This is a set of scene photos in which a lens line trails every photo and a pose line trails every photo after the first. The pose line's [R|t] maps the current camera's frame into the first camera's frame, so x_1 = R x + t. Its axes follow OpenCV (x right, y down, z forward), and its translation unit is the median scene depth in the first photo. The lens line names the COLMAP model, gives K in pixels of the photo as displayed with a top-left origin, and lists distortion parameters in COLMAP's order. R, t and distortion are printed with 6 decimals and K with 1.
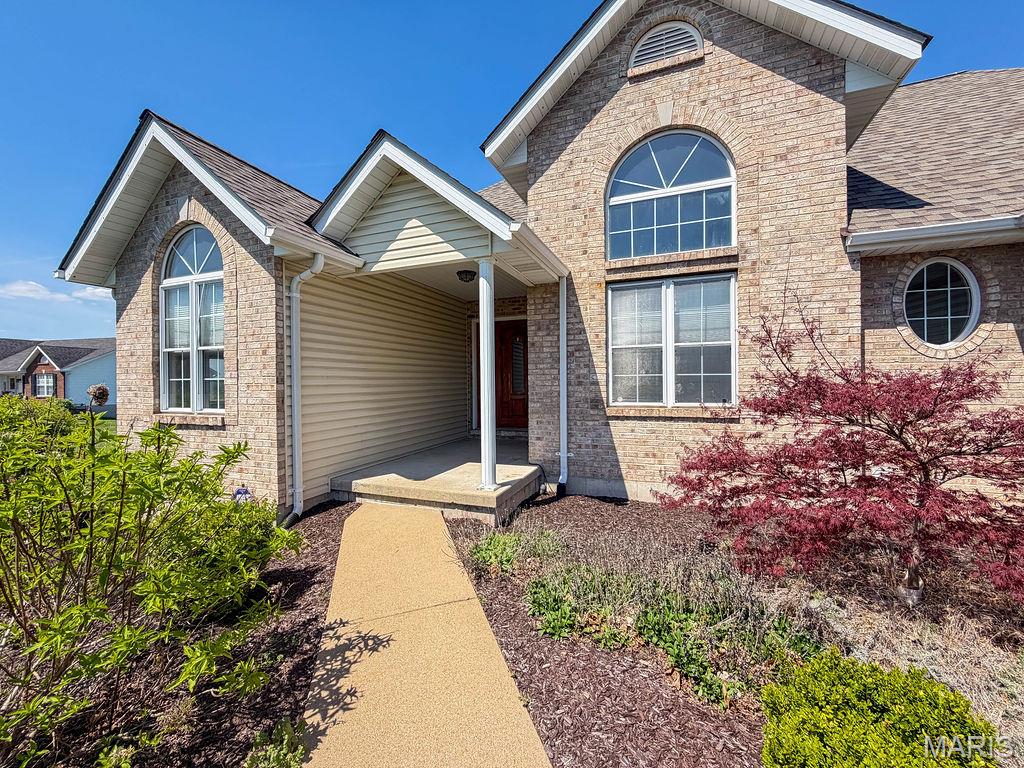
lens RADIAL K [[409.1, 0, 512.0], [0, 409.1, 384.0], [0, 0, 1]] dist [0.000985, 0.000052]
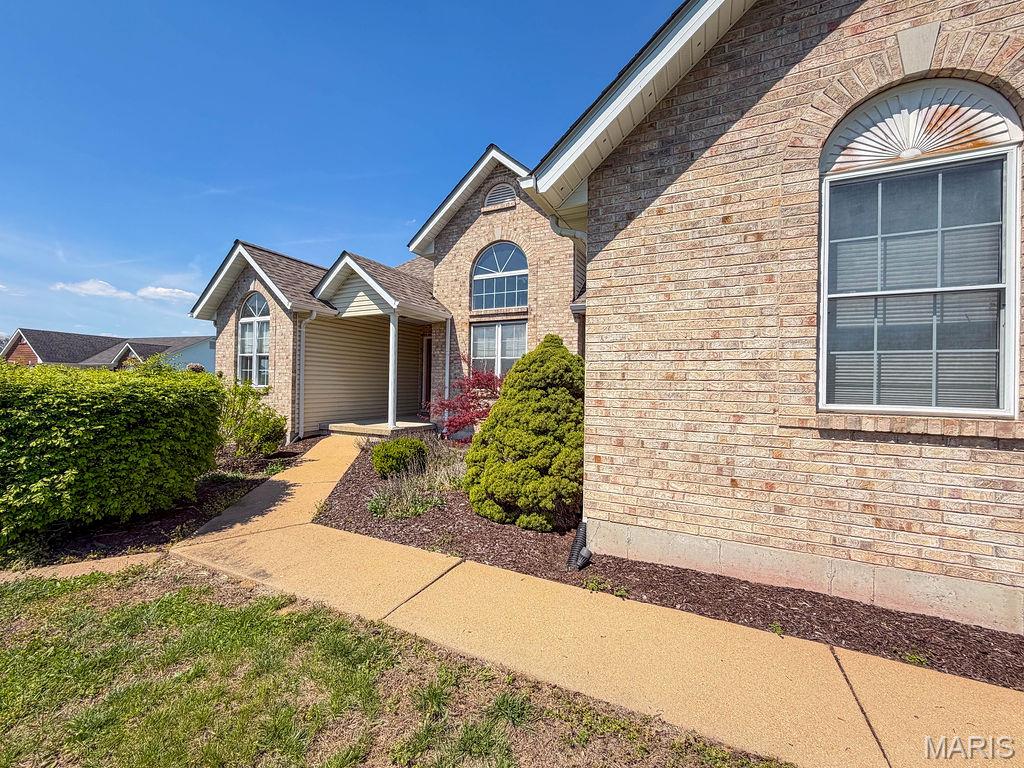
lens RADIAL K [[409.1, 0, 512.0], [0, 409.1, 384.0], [0, 0, 1]] dist [0.000985, 0.000052]
pose [[0.996054, 0.027425, -0.084404, 0.613582], [-0.028028, 0.999589, -0.005966, 0.031535], [0.084206, 0.008308, 0.996414, -0.839340]]
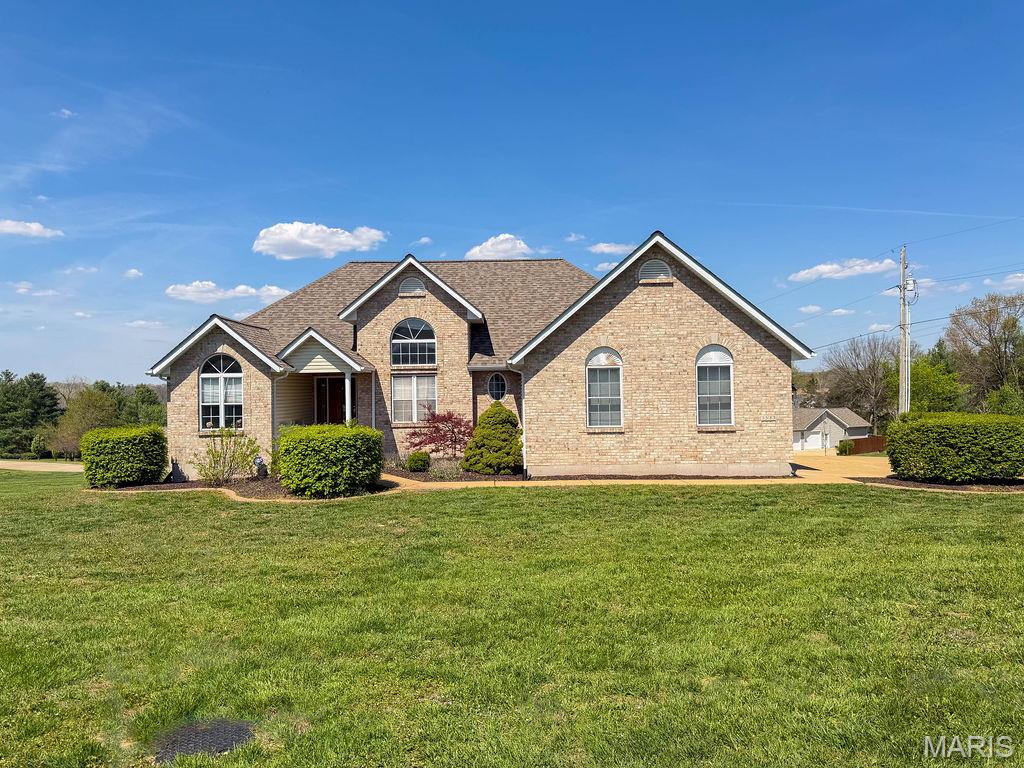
lens RADIAL K [[720.8, 0, 512.0], [0, 720.8, 384.0], [0, 0, 1]] dist [0.135115, -0.224289]
pose [[0.925598, -0.002826, 0.378498, -0.810019], [0.008688, 0.999867, -0.013781, -0.127394], [-0.378409, 0.016044, 0.925499, -3.602284]]
